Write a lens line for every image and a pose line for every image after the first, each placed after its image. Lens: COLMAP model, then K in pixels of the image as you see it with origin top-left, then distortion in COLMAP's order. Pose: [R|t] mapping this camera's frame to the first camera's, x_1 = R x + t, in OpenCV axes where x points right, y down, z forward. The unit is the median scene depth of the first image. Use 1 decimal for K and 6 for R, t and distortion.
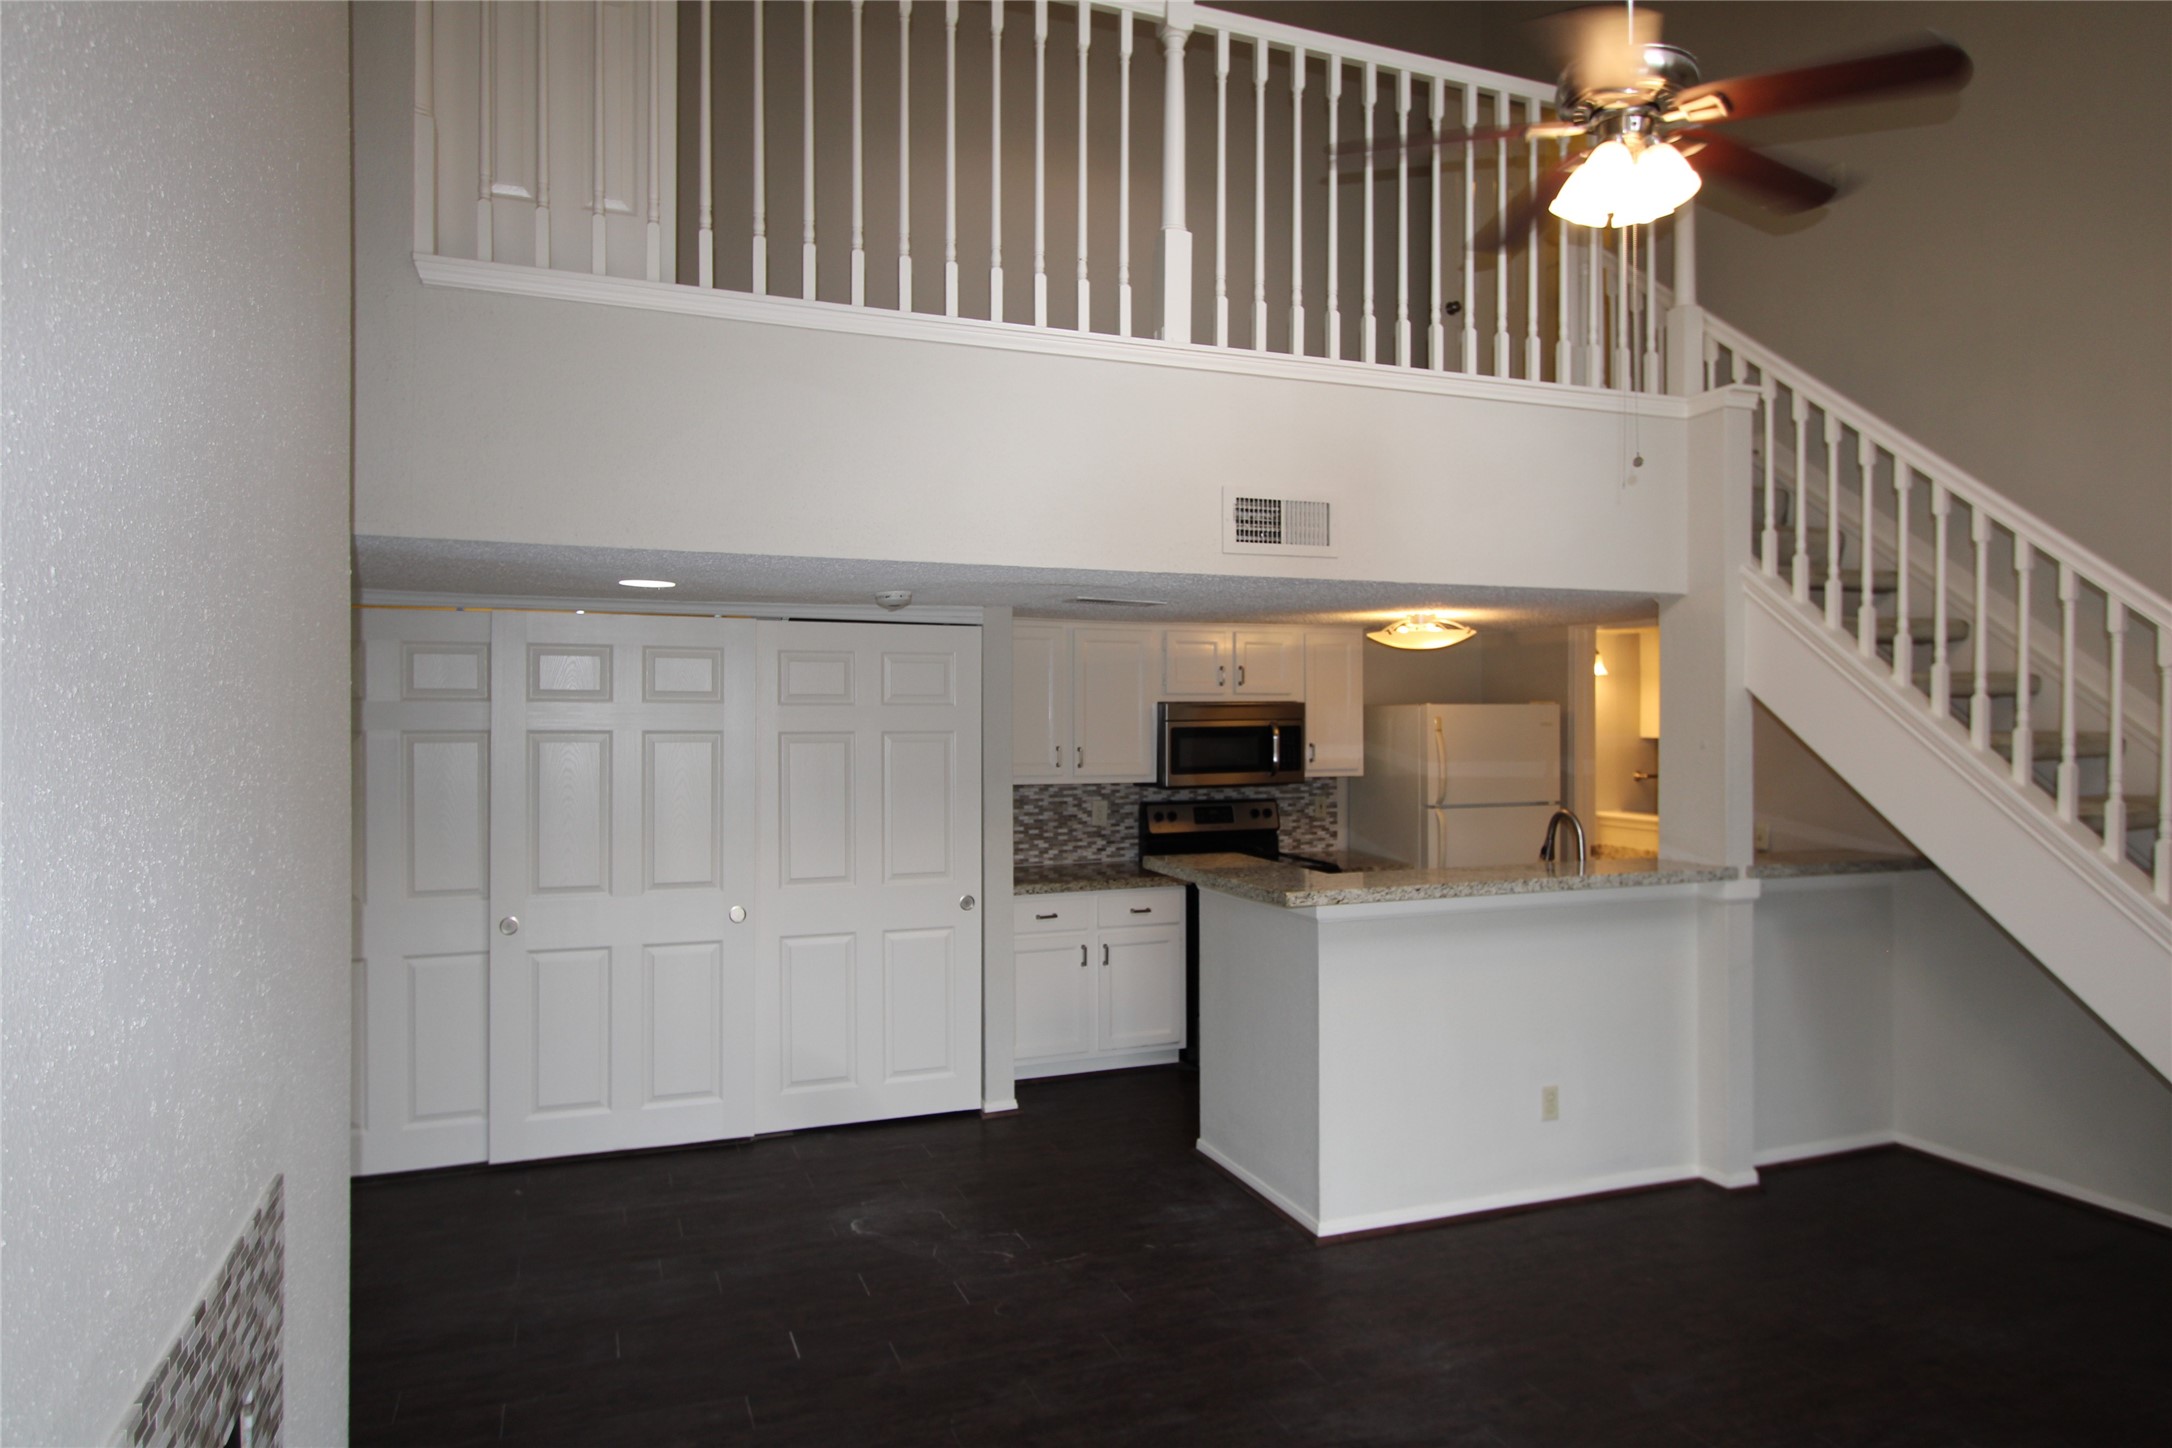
lens RADIAL K [[1332.1, 0, 1119.2], [0, 1332.1, 719.3], [0, 0, 1]] dist [-0.030183, -0.000123]
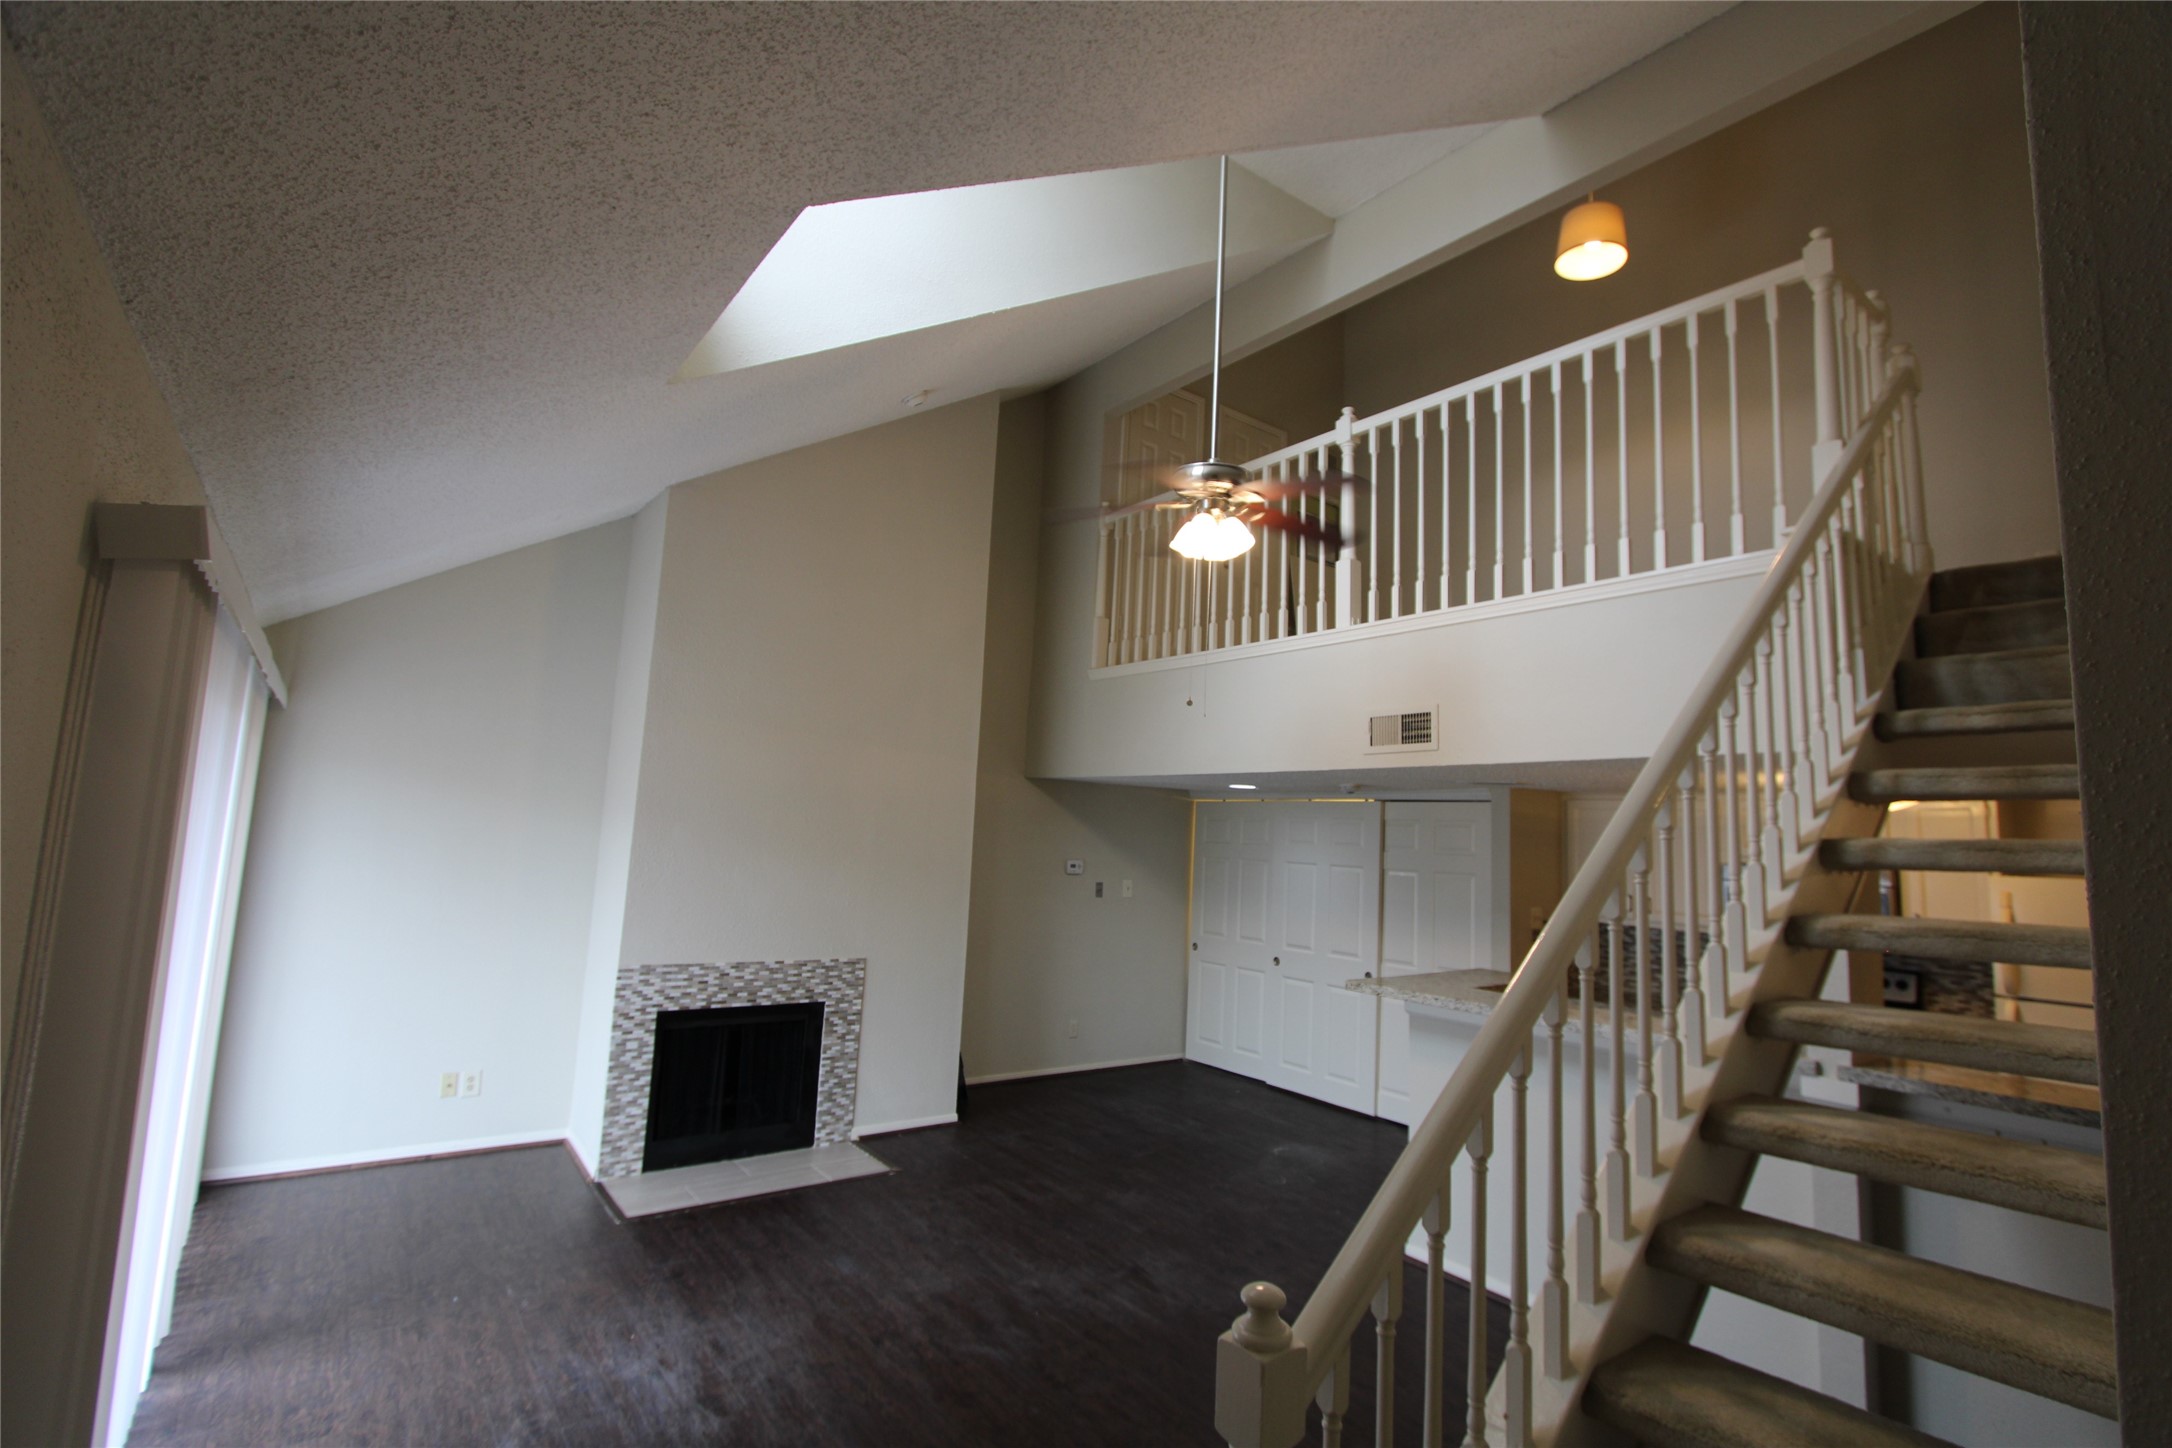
lens RADIAL K [[1016.8, 0, 1108.4], [0, 1016.8, 703.8], [0, 0, 1]] dist [-0.029940, 0.014501]
pose [[0.266088, -0.114659, -0.957105, 0.707374], [-0.048326, 0.990065, -0.132042, -0.008020], [0.962737, 0.081388, 0.257903, 0.253408]]
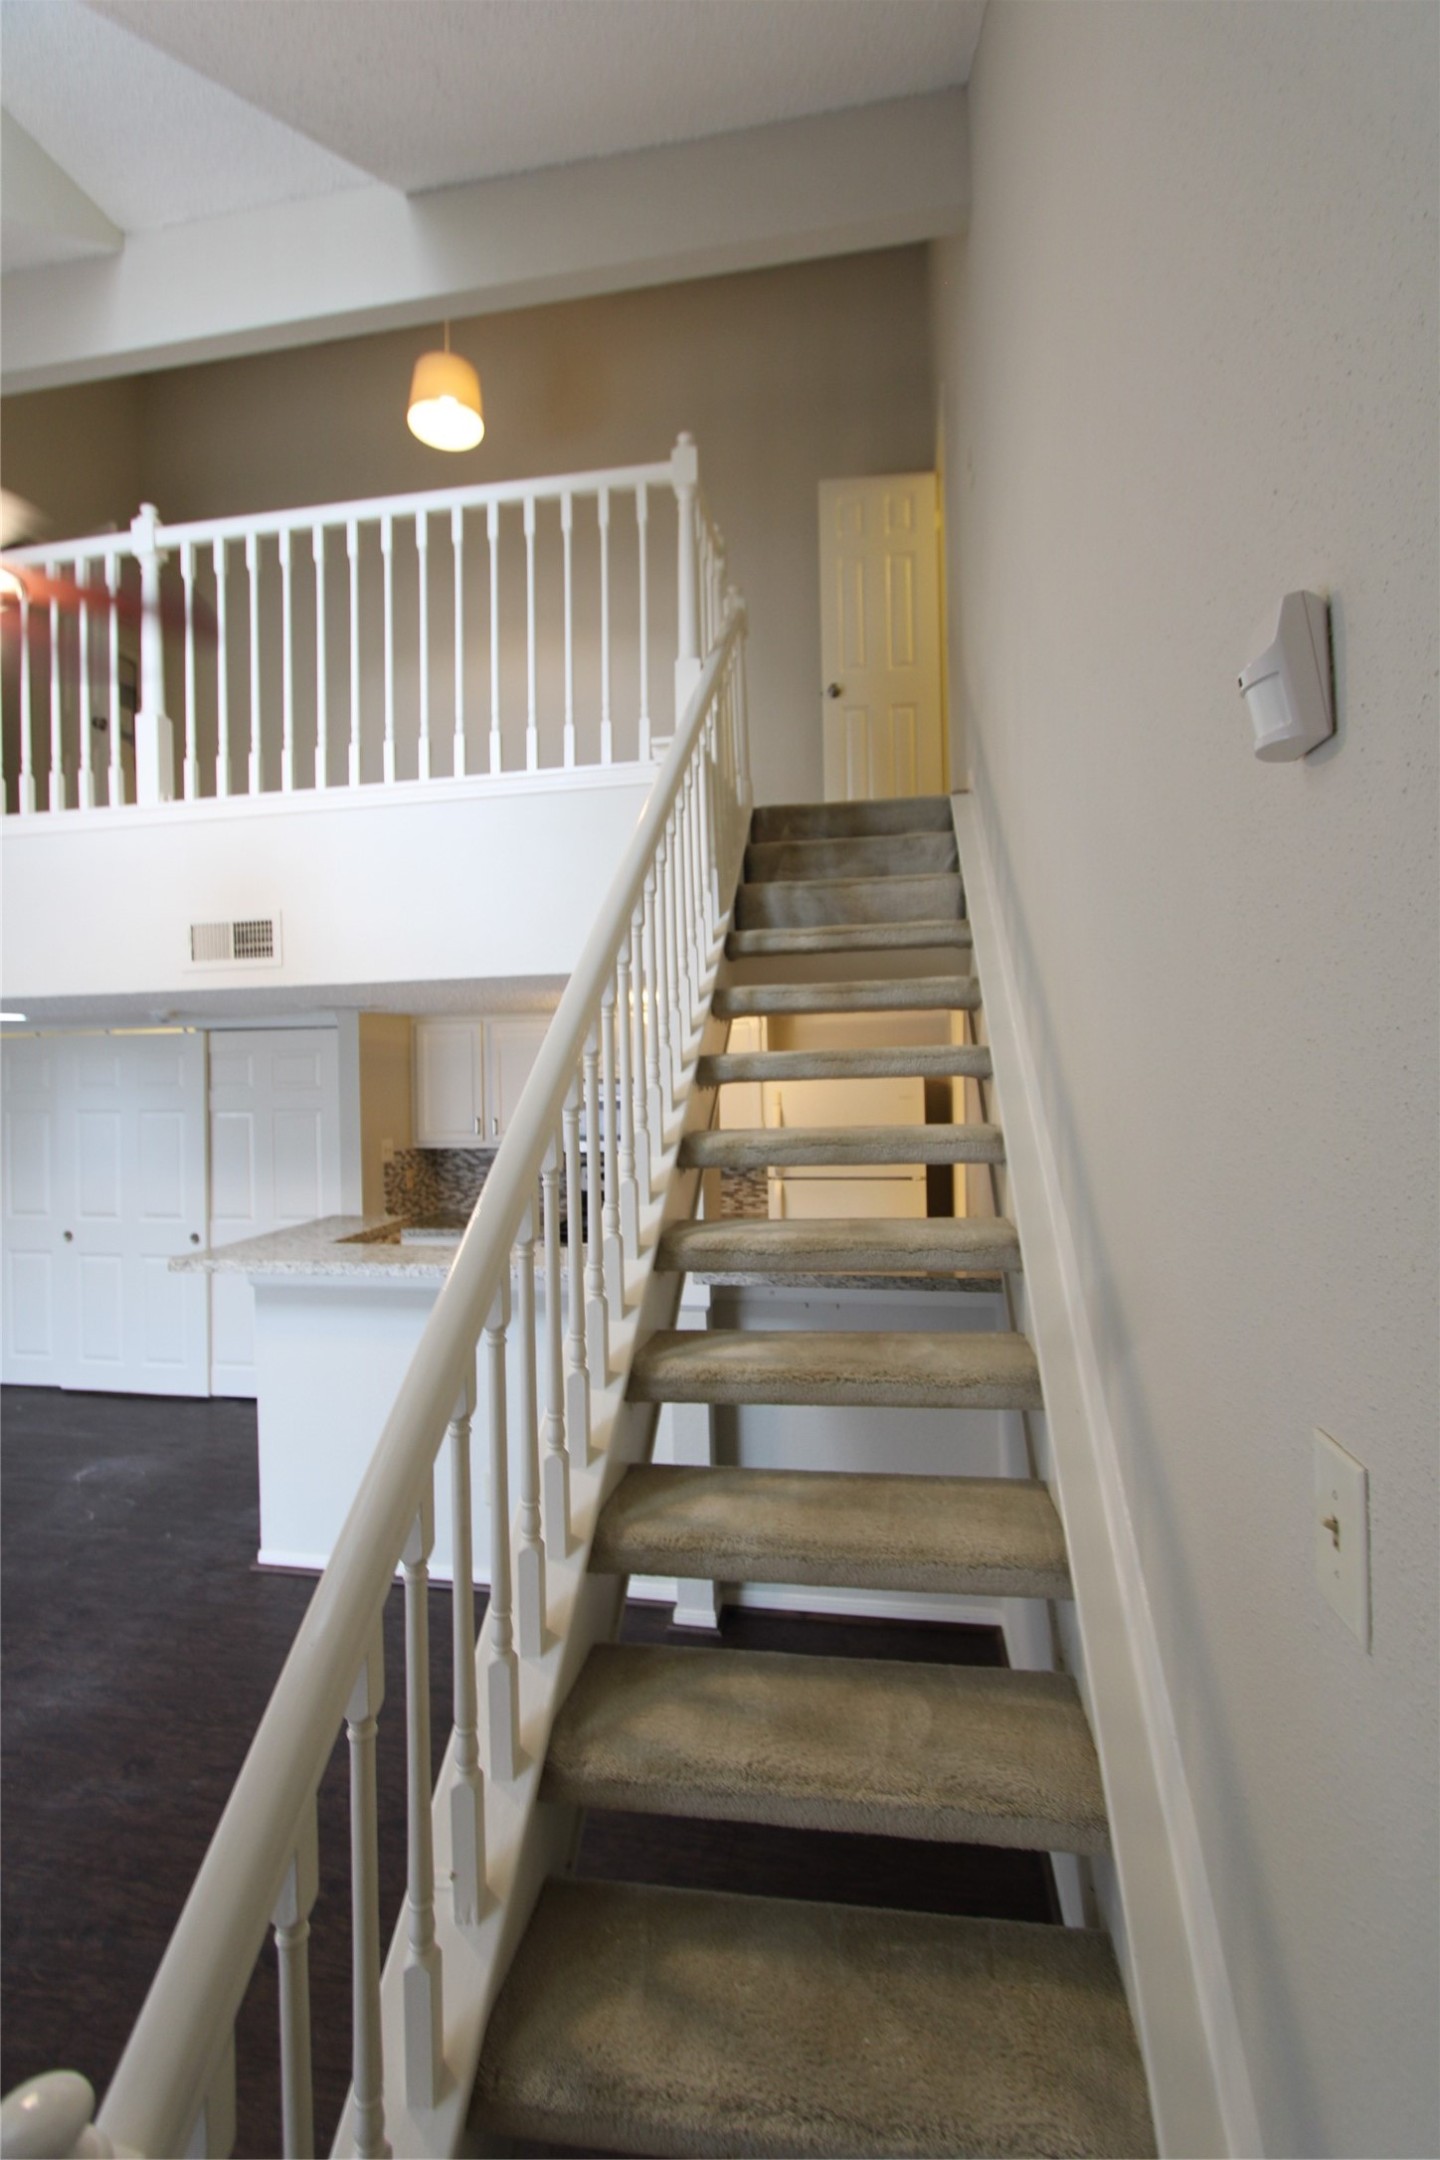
lens RADIAL K [[999.1, 0, 709.0], [0, 999.1, 1069.7], [0, 0, 1]] dist [-0.017321, 0.001759]
pose [[0.844410, -0.017195, -0.535421, 0.595857], [0.015956, 0.999849, -0.006947, -0.013711], [0.535459, -0.002677, 0.844557, 0.310350]]
